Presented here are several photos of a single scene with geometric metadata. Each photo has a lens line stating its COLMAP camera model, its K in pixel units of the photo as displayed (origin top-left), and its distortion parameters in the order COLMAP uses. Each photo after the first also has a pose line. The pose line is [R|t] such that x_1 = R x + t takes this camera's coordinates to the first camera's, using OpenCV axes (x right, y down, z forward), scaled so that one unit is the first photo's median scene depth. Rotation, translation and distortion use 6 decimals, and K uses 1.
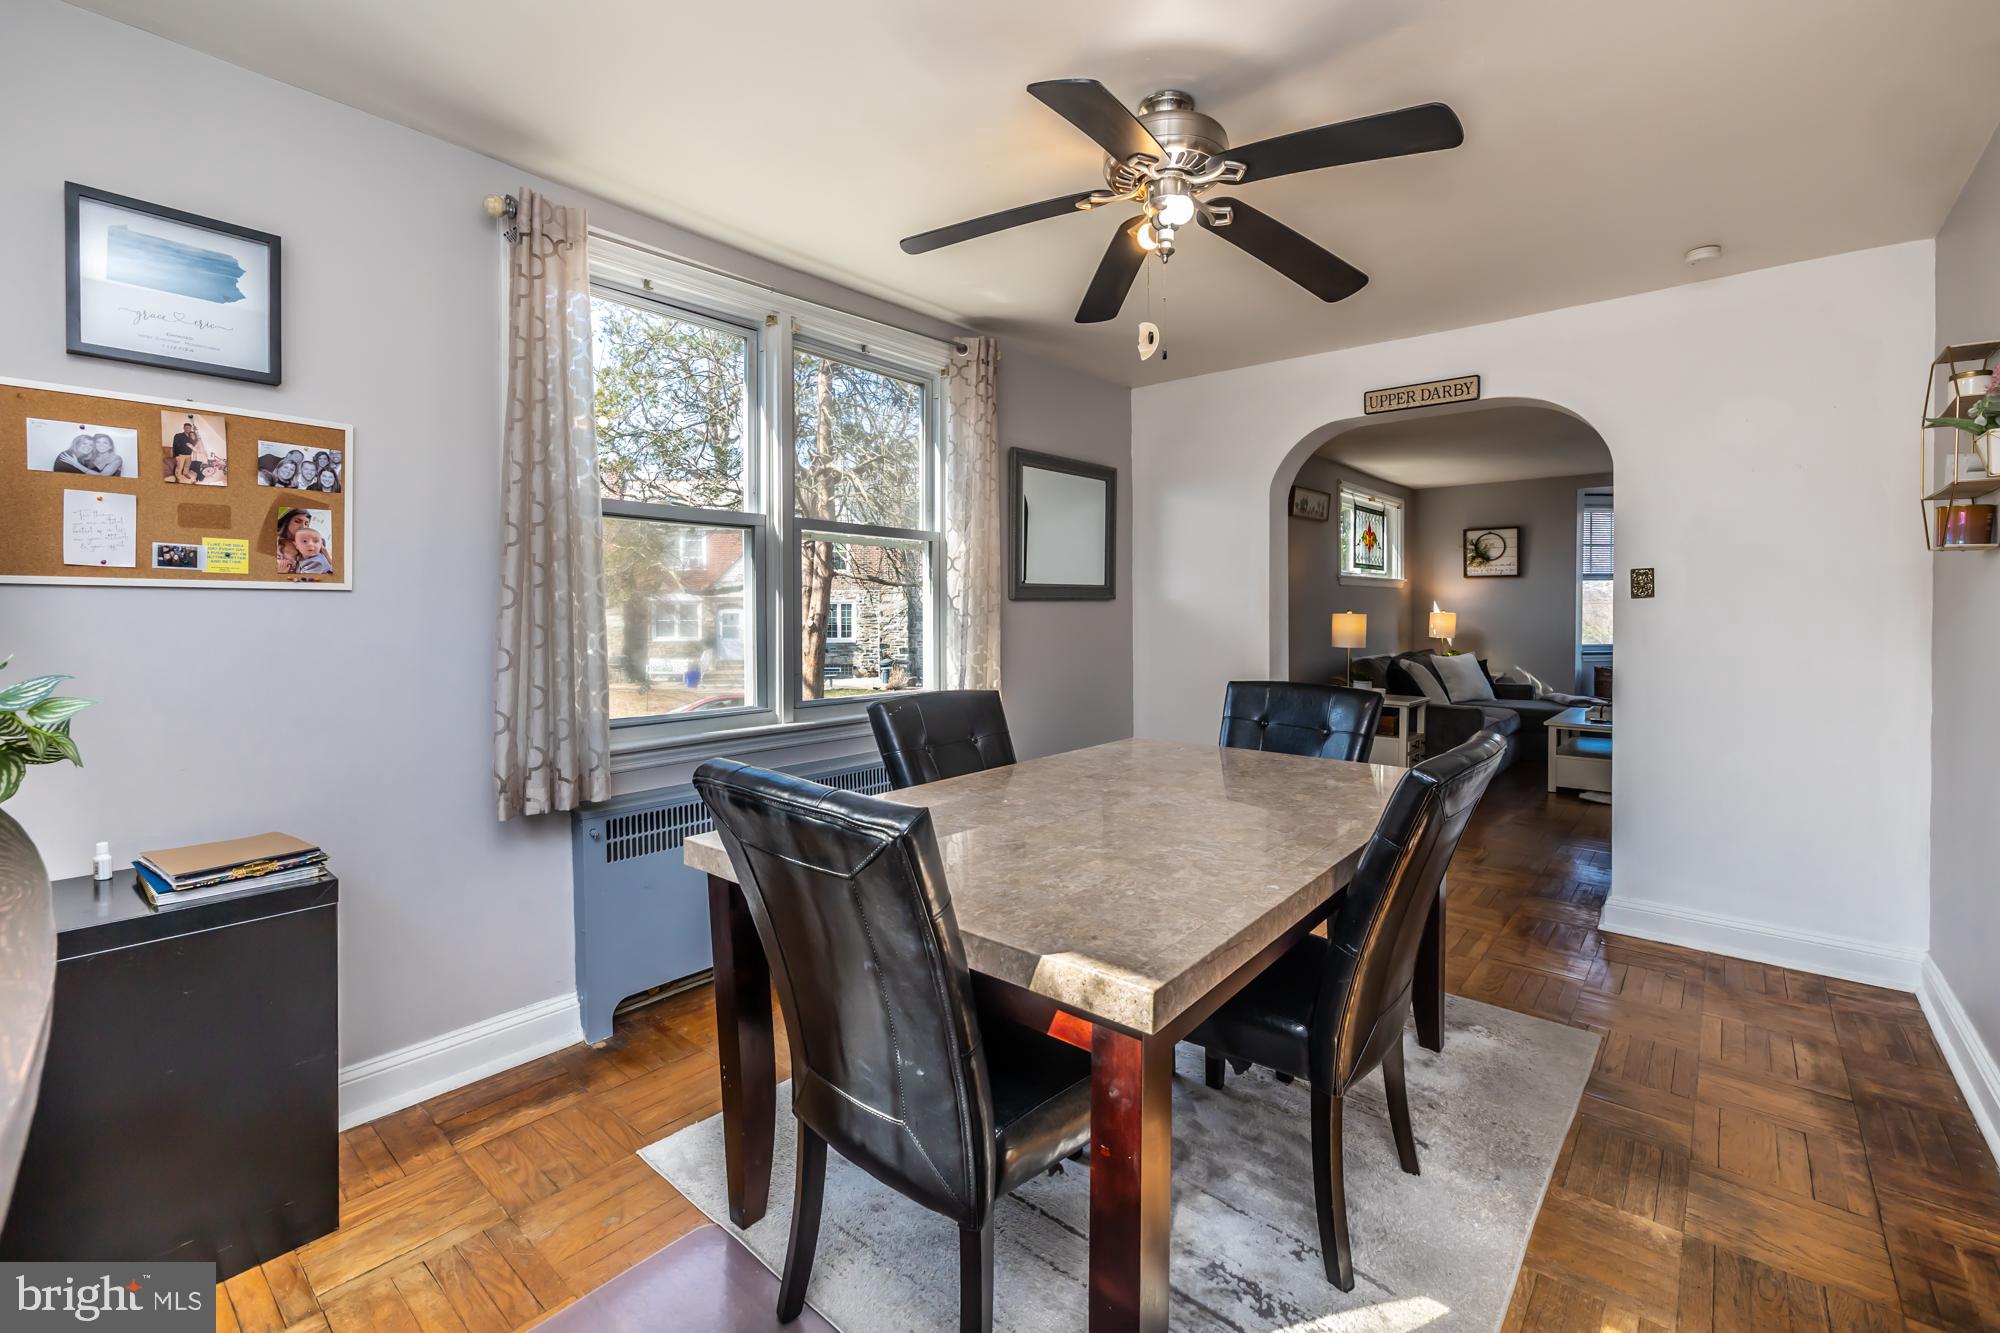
lens RADIAL K [[859.1, 0, 998.2], [0, 859.1, 616.7], [0, 0, 1]] dist [0.001743, -0.000023]
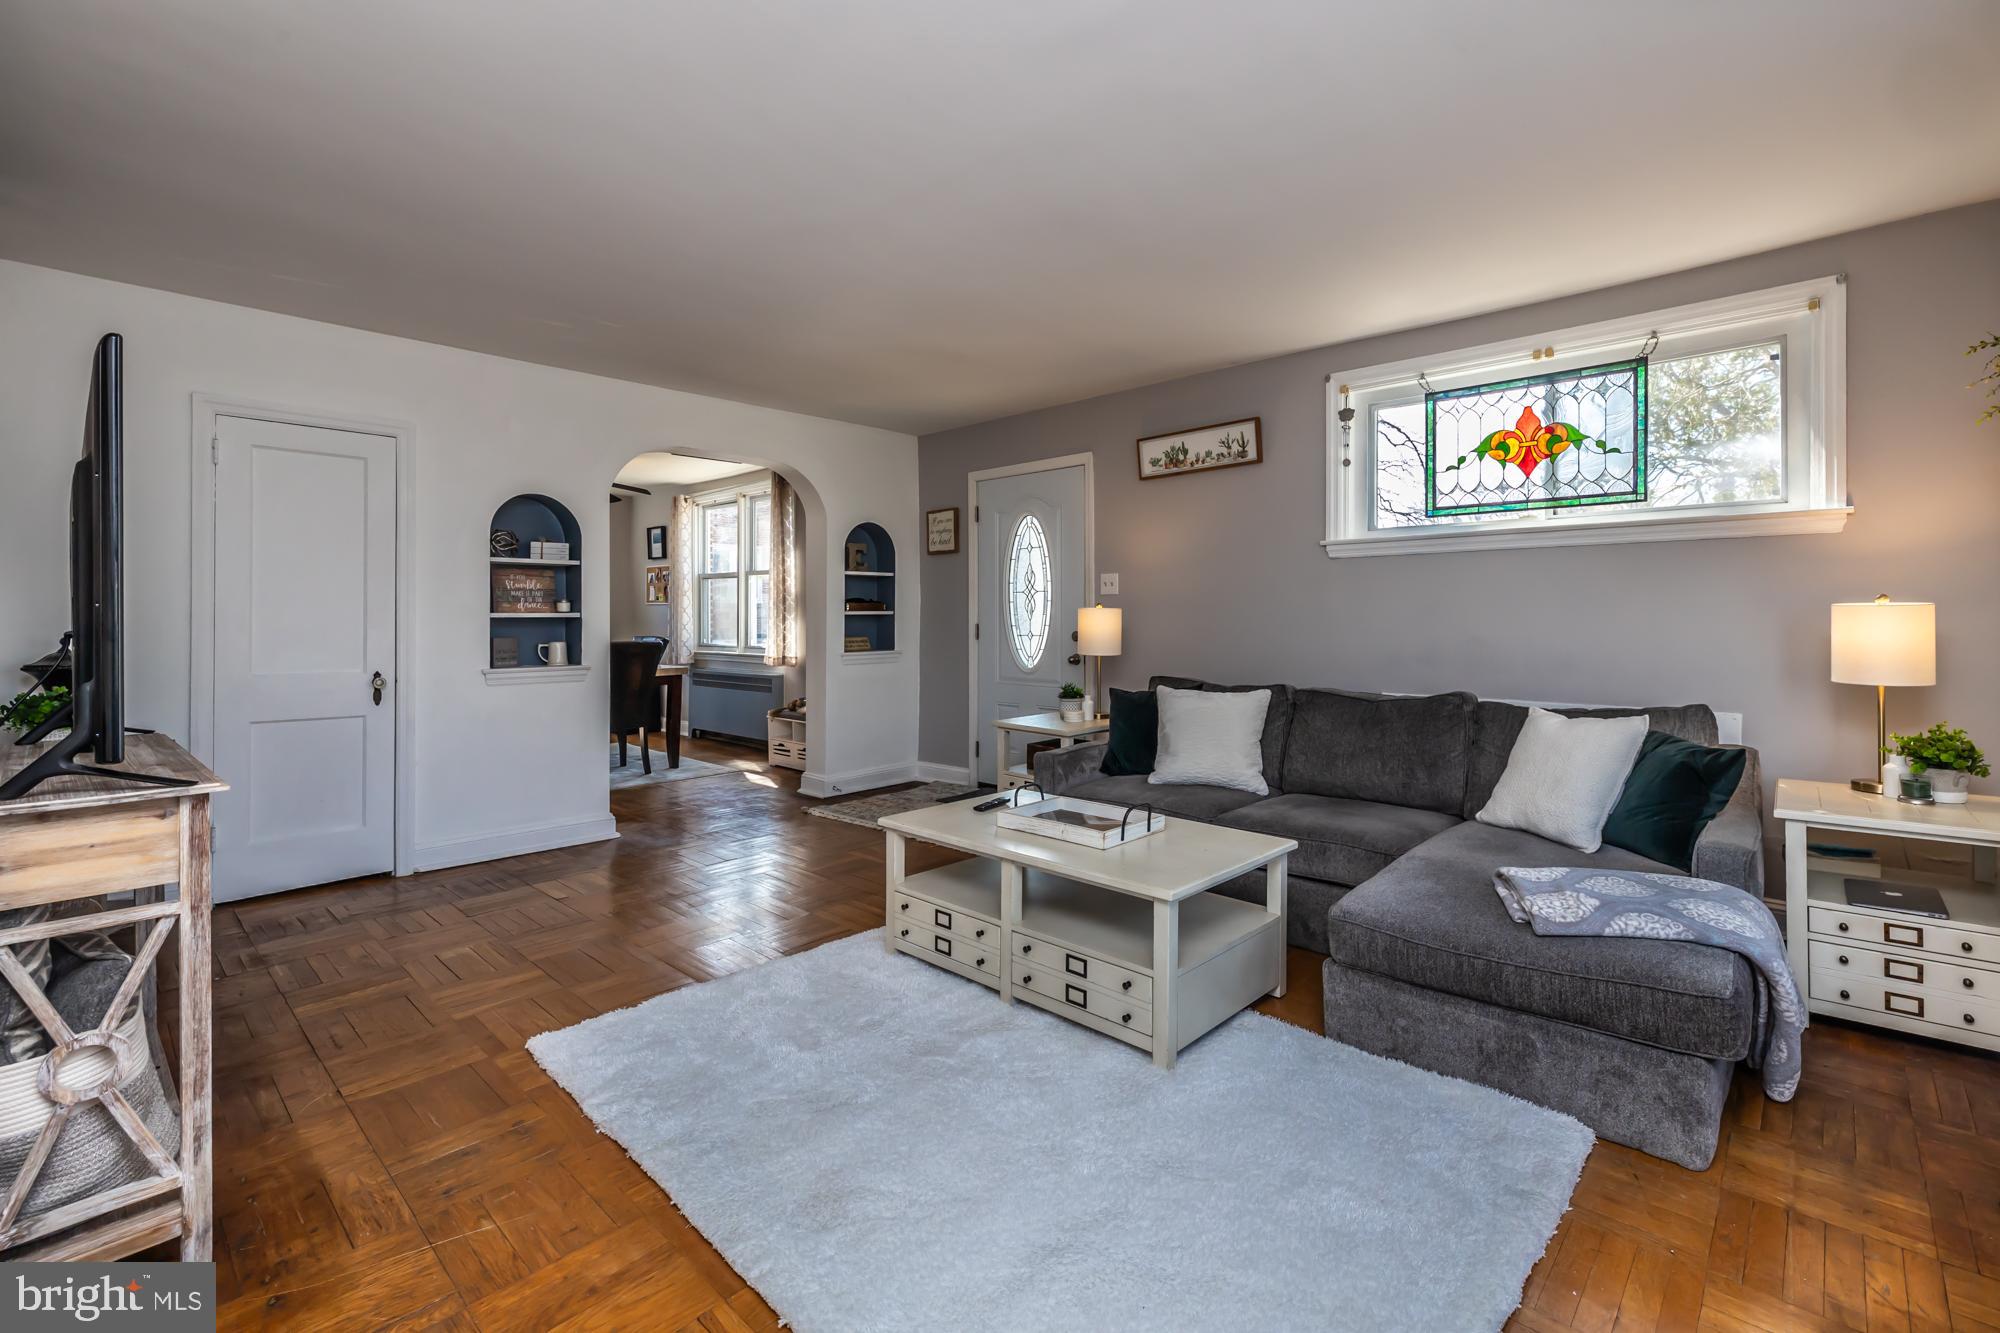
lens RADIAL K [[871.1, 0, 999.6], [0, 871.1, 612.6], [0, 0, 1]] dist [-0.000265, -0.000079]
pose [[-0.042865, -0.002772, -0.999077, 2.798579], [-0.008041, 0.999965, -0.002430, 0.006542], [0.999049, 0.007929, -0.042885, 2.303442]]
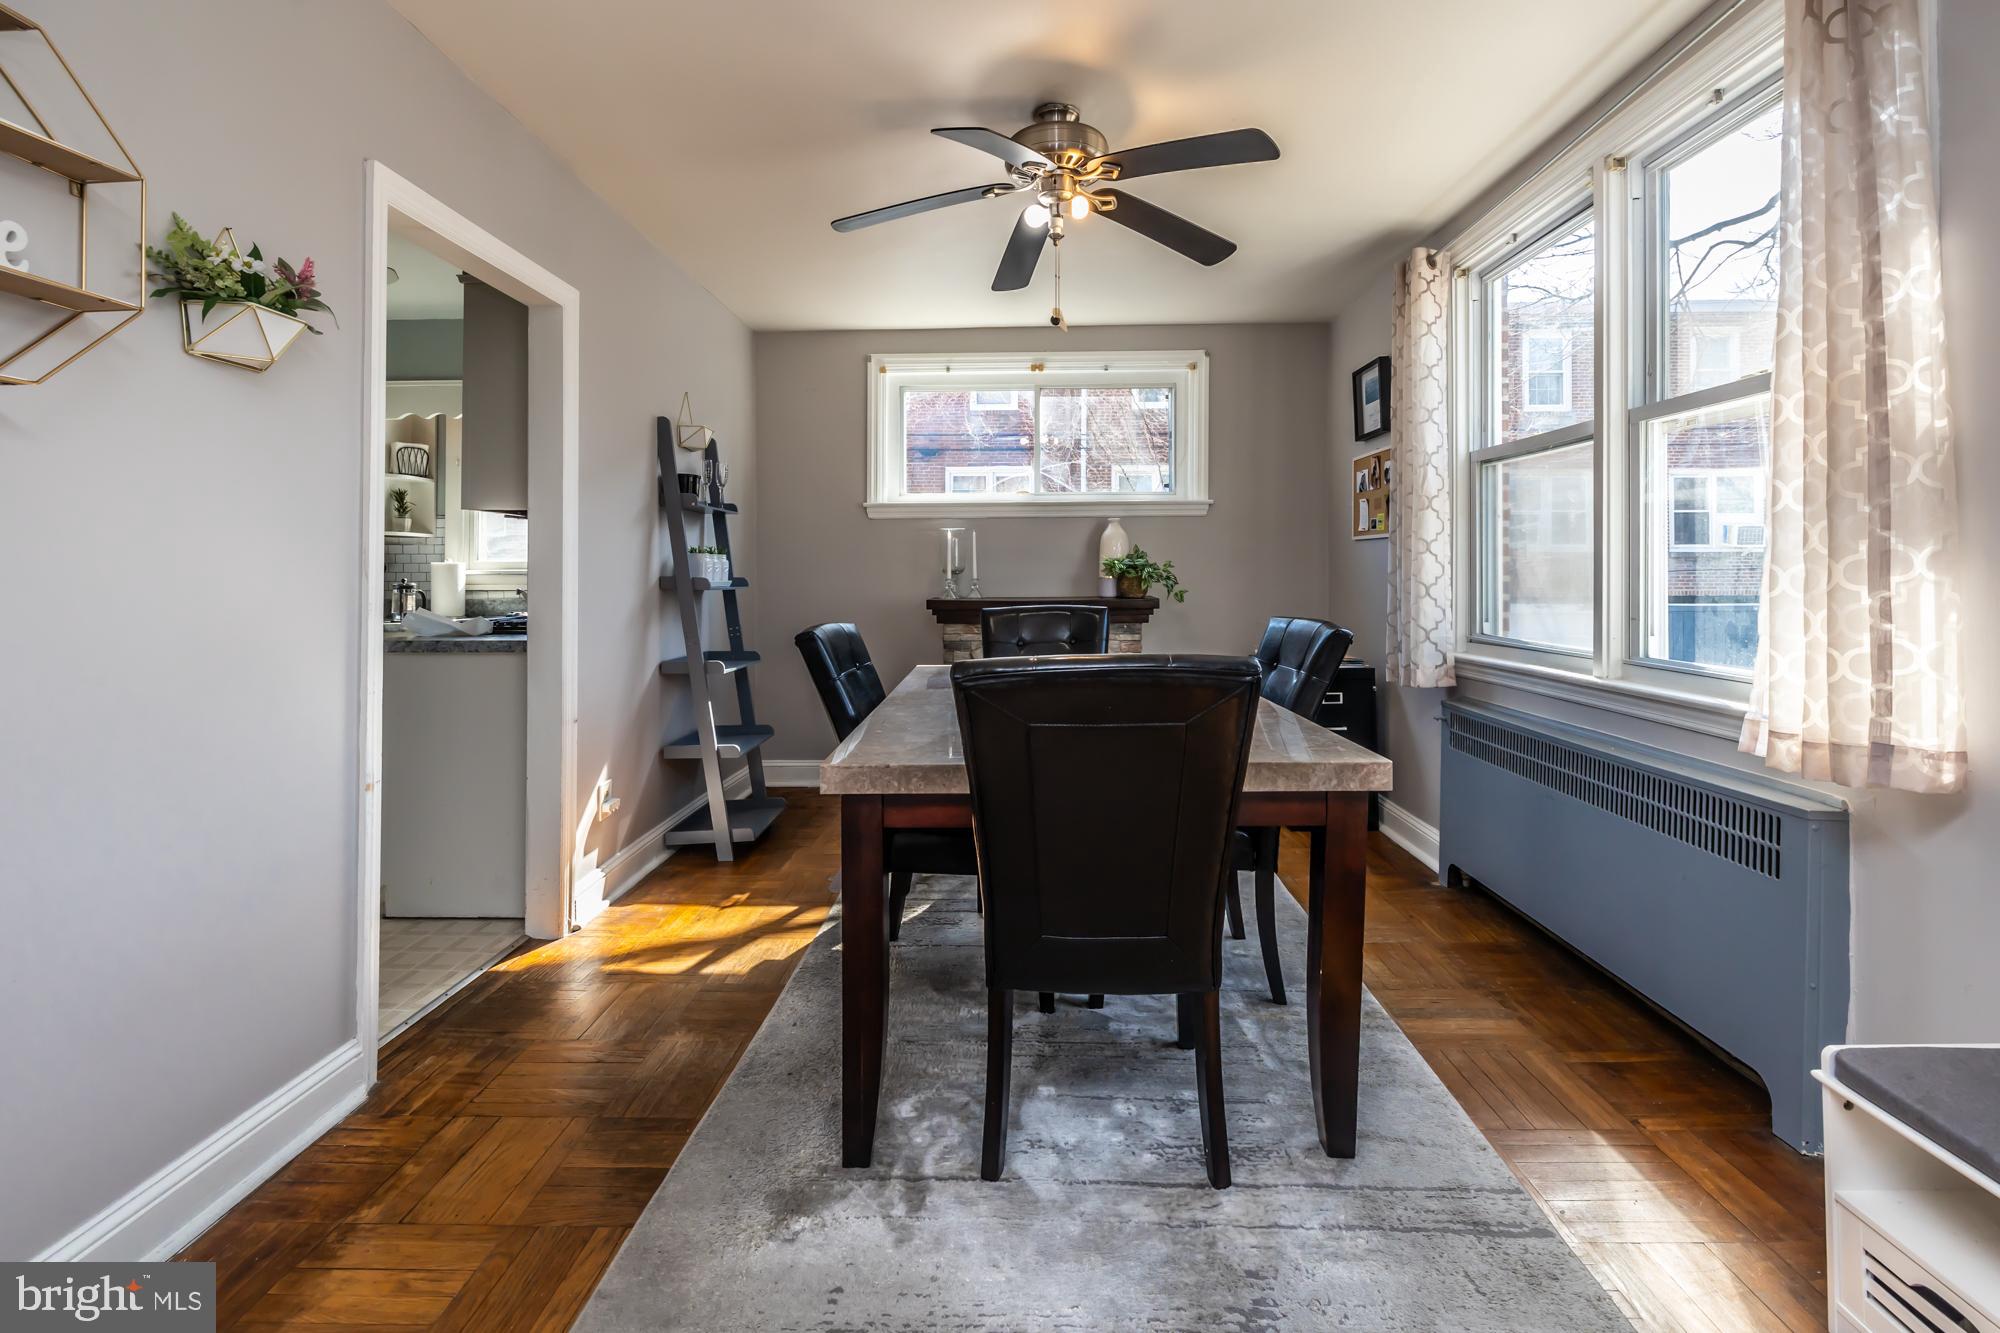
lens RADIAL K [[876.7, 0, 1003.3], [0, 876.7, 564.7], [0, 0, 1]] dist [-0.000360, 0.000058]
pose [[-0.776160, -0.003619, -0.630526, 0.827637], [-0.001989, 0.999993, -0.003292, 0.030404], [0.630533, -0.001301, -0.776161, 1.564666]]
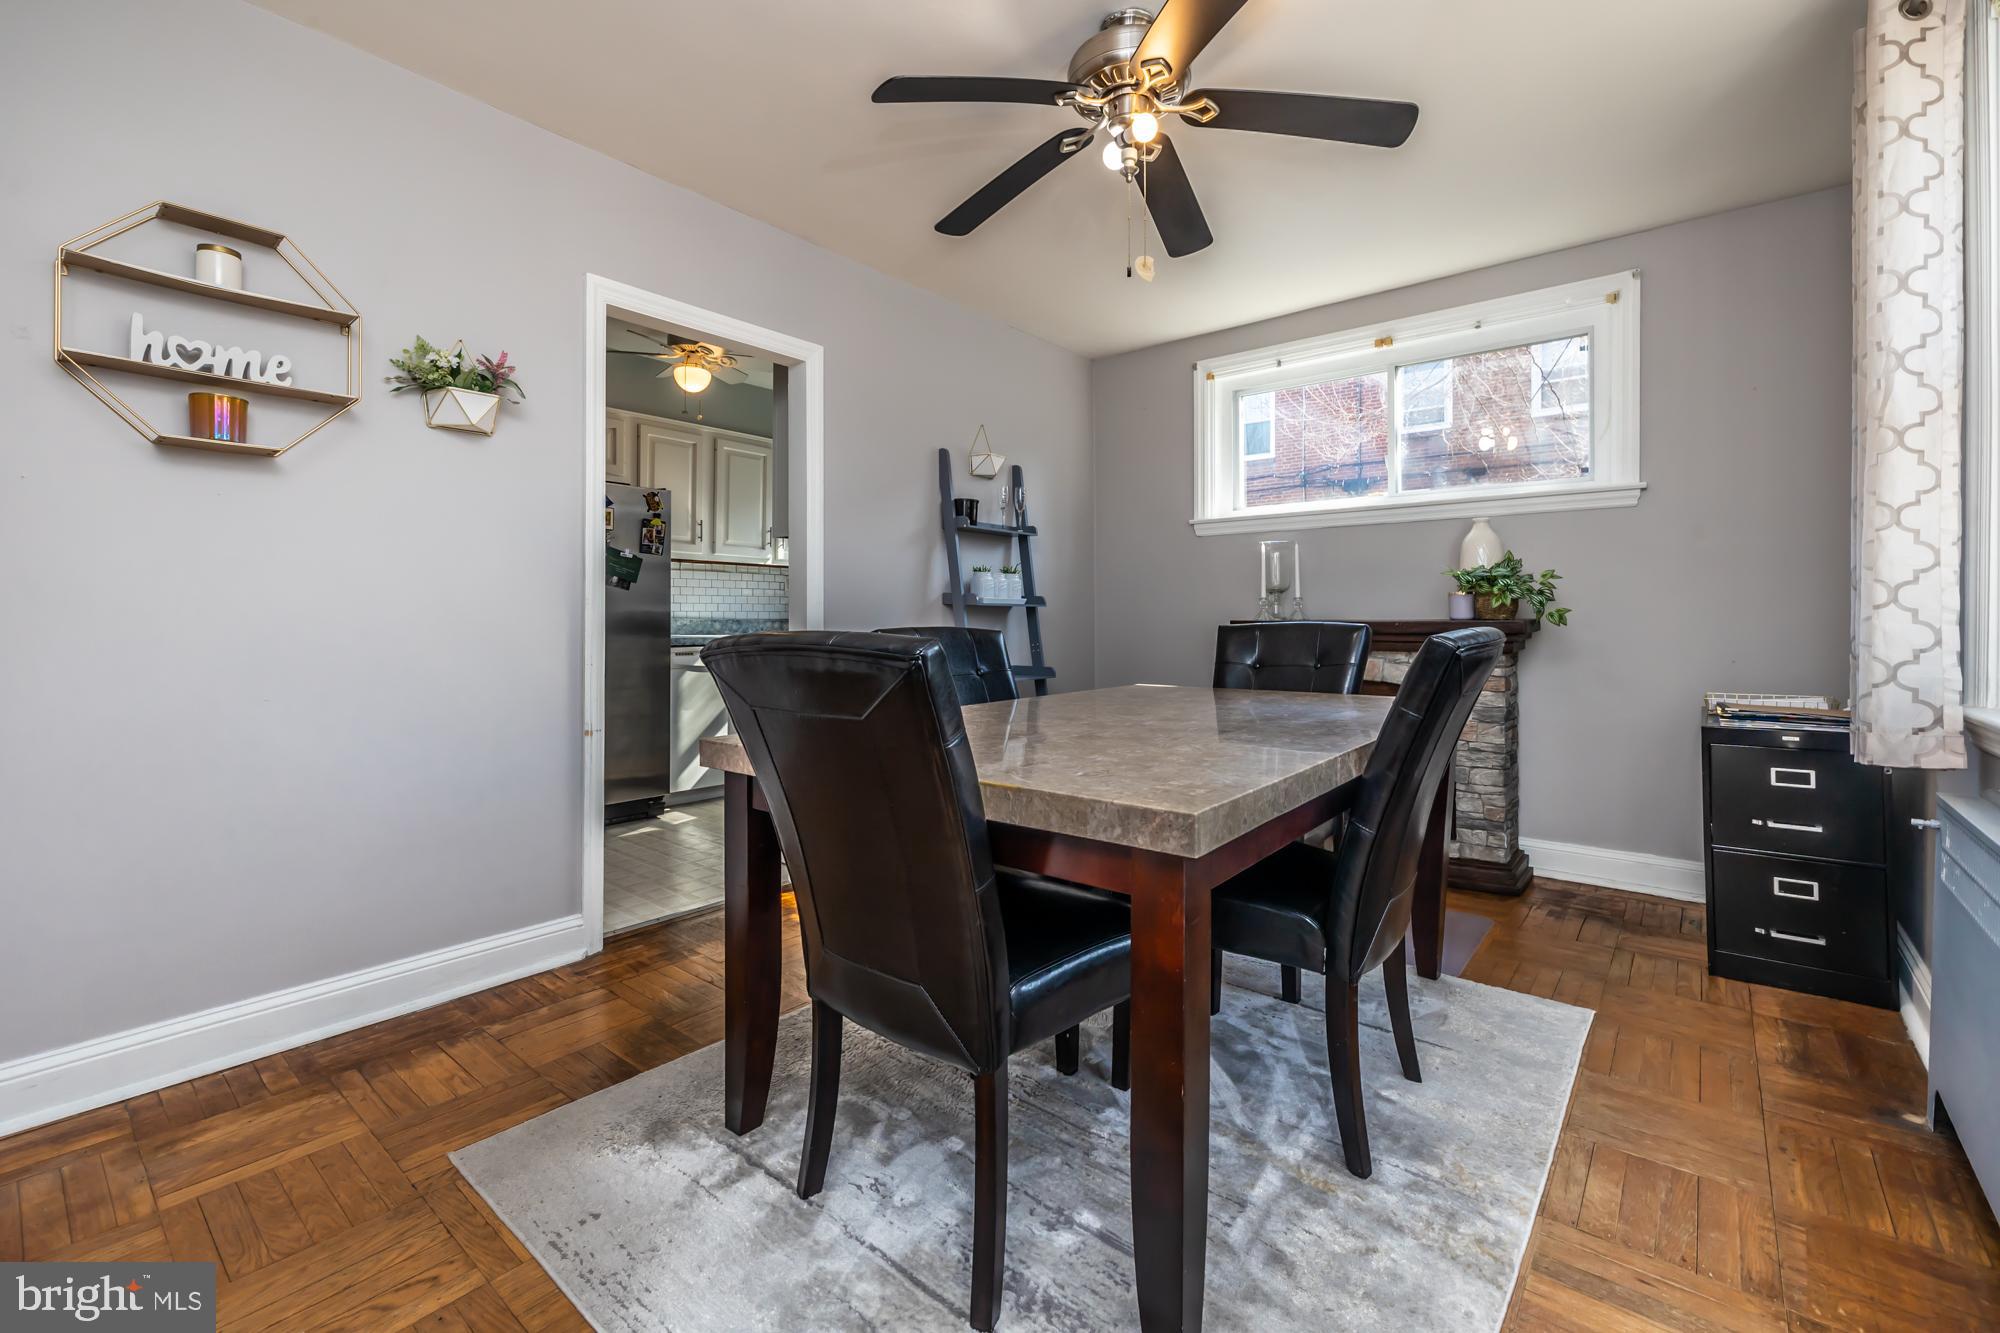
lens RADIAL K [[853.0, 0, 999.3], [0, 853.0, 613.2], [0, 0, 1]] dist [-0.000735, 0.000275]
pose [[-0.999848, -0.001195, -0.017366, 0.298374], [-0.001259, 0.999992, 0.003673, 0.075982], [0.017361, 0.003694, -0.999842, 1.648379]]
